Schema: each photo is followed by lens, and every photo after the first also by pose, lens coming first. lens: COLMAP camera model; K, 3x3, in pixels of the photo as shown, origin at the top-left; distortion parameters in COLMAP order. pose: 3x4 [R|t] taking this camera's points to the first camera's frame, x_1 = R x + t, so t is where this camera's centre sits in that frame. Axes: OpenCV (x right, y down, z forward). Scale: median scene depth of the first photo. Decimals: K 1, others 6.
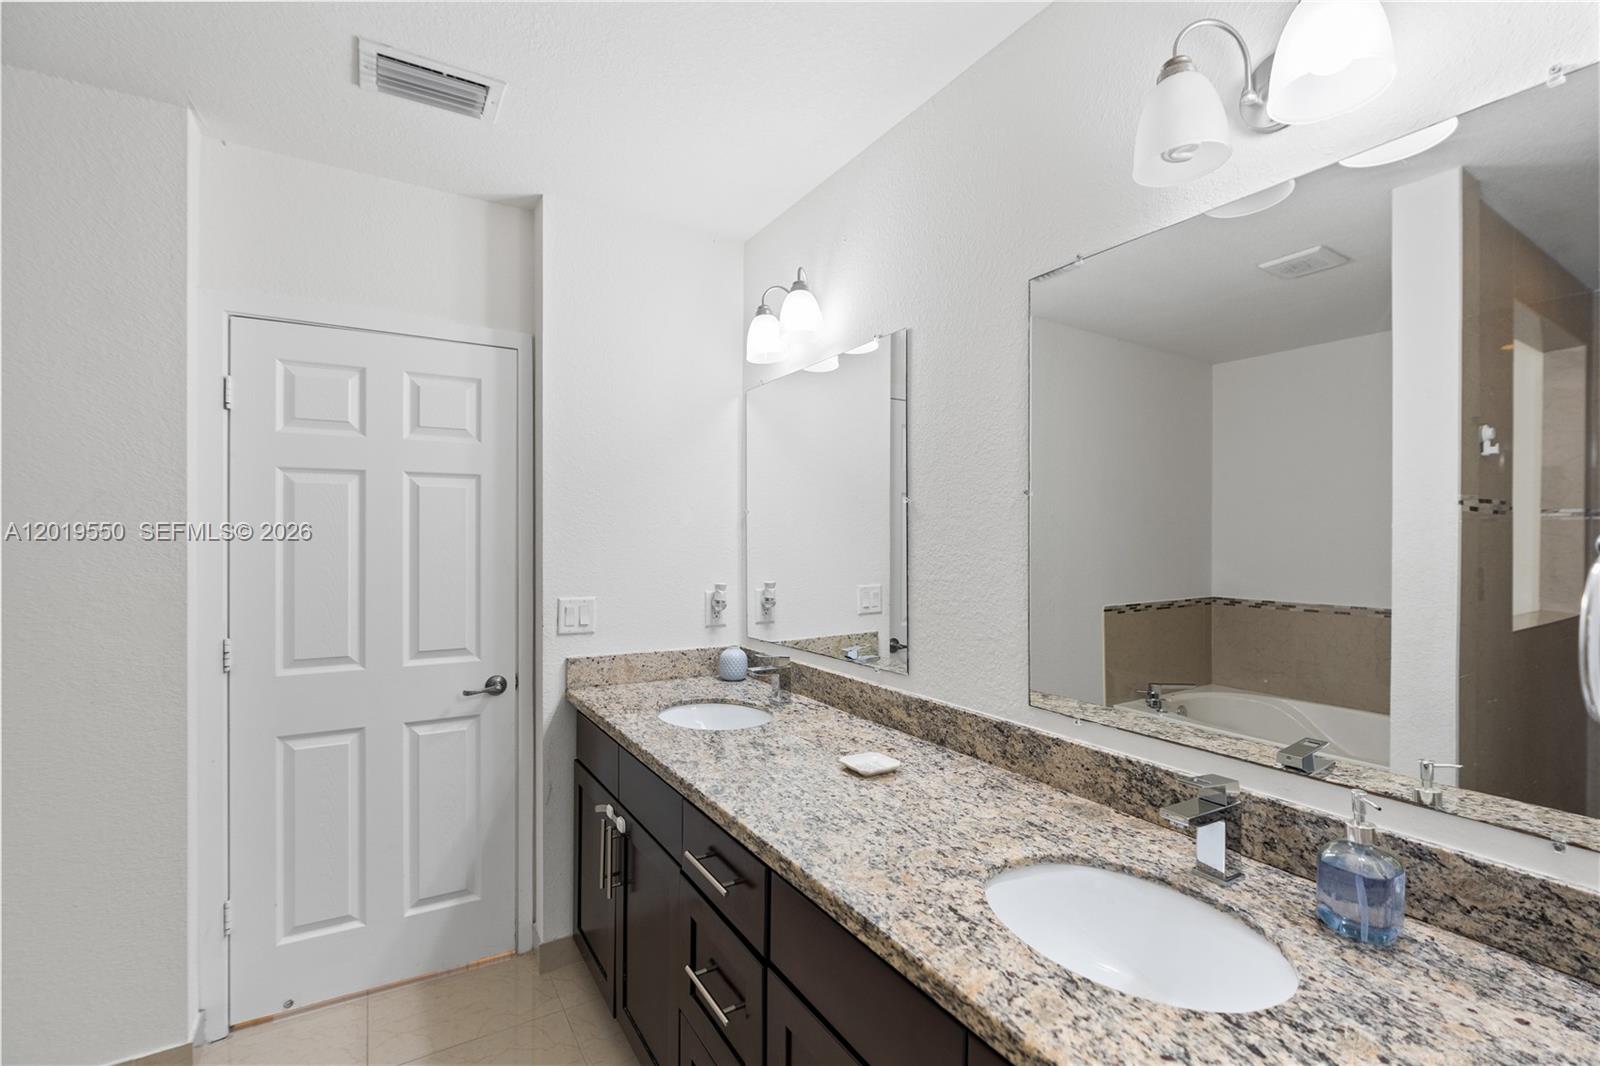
lens RADIAL K [[714.2, 0, 808.1], [0, 714.2, 537.3], [0, 0, 1]] dist [-0.001588, 0.000174]
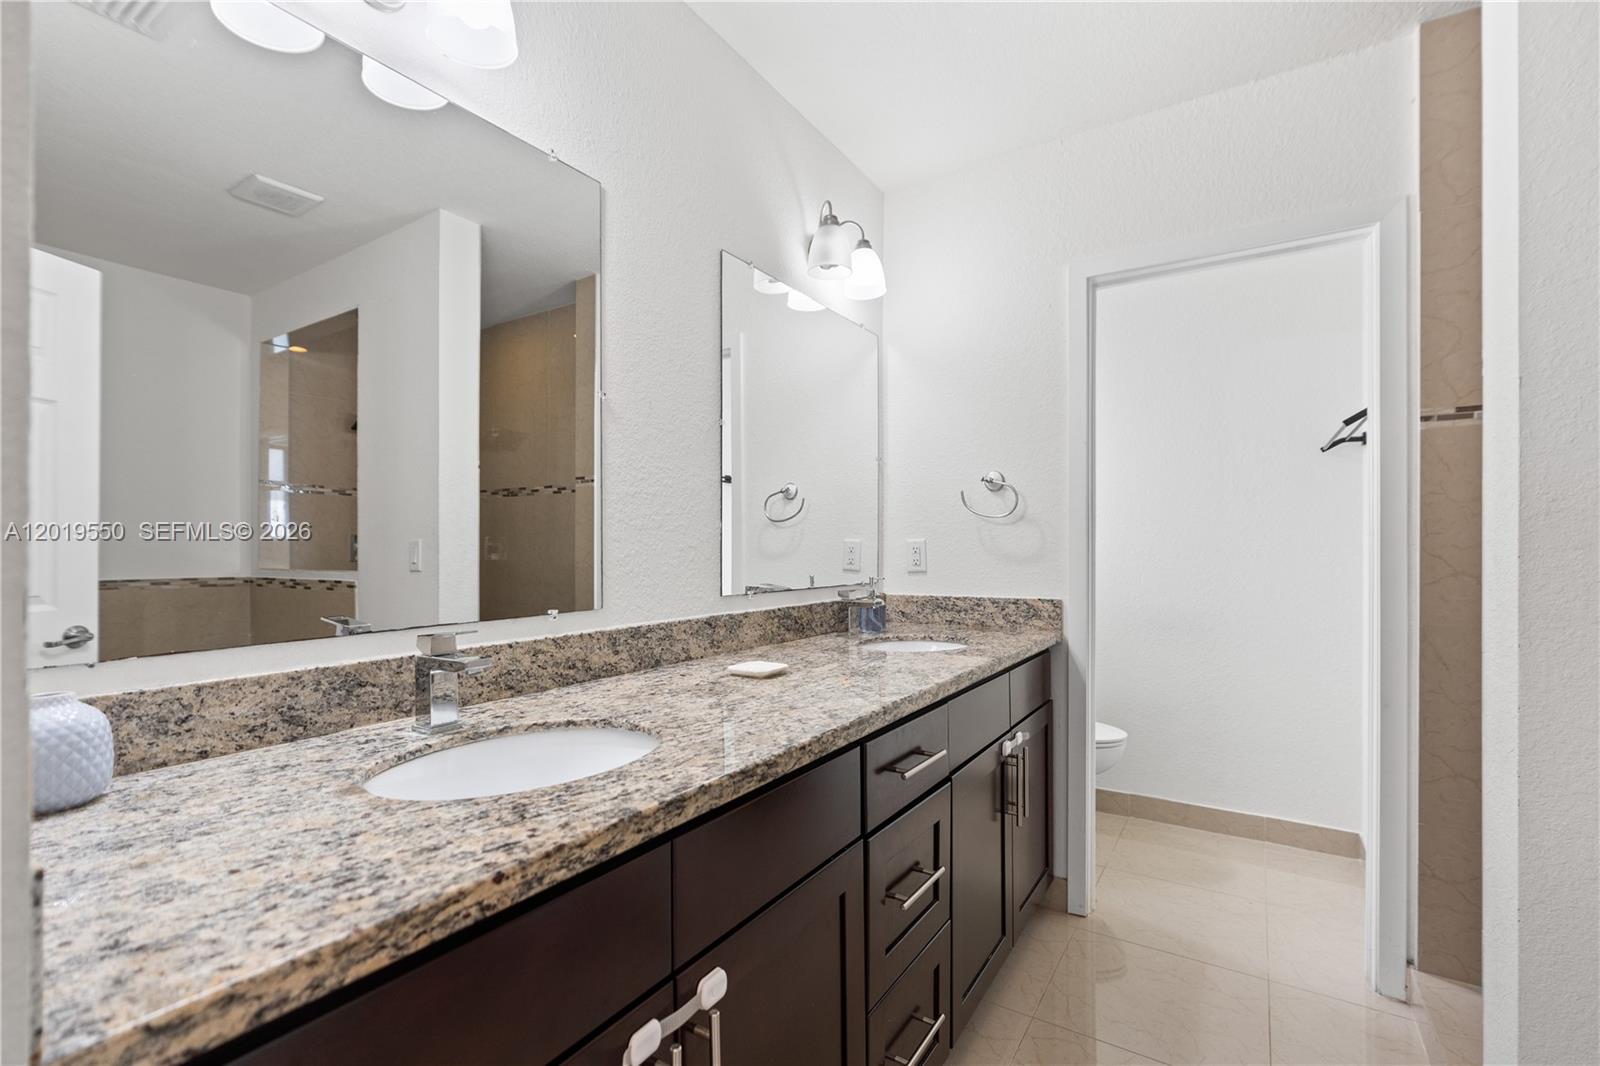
lens RADIAL K [[714.2, 0, 796.9], [0, 714.2, 549.9], [0, 0, 1]] dist [-0.001588, 0.000174]
pose [[-0.414988, -0.010242, 0.909769, -0.766264], [-0.001383, 0.999943, 0.010627, 0.127849], [-0.909826, 0.003152, -0.414978, 1.244697]]
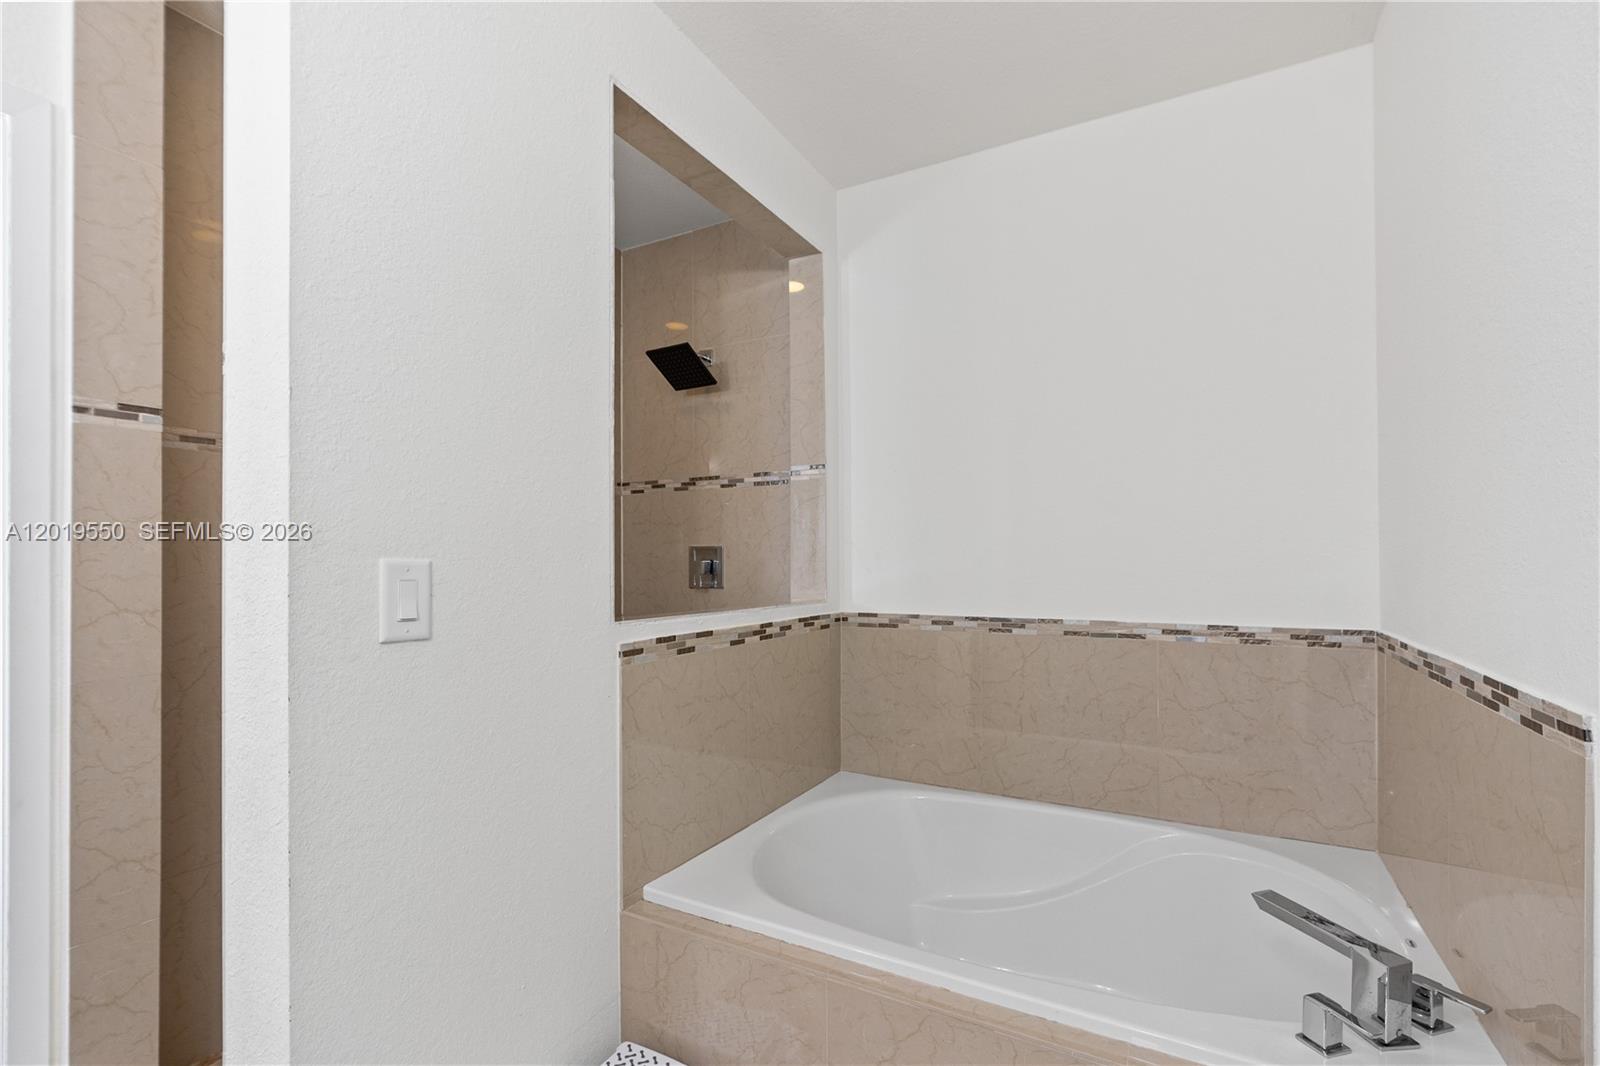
lens RADIAL K [[714.2, 0, 799.6], [0, 714.2, 546.0], [0, 0, 1]] dist [-0.001588, 0.000174]
pose [[-0.878833, -0.002872, -0.477120, -0.565505], [0.001940, 0.999952, -0.009591, 0.110288], [0.477125, -0.009354, -0.878786, 1.085793]]
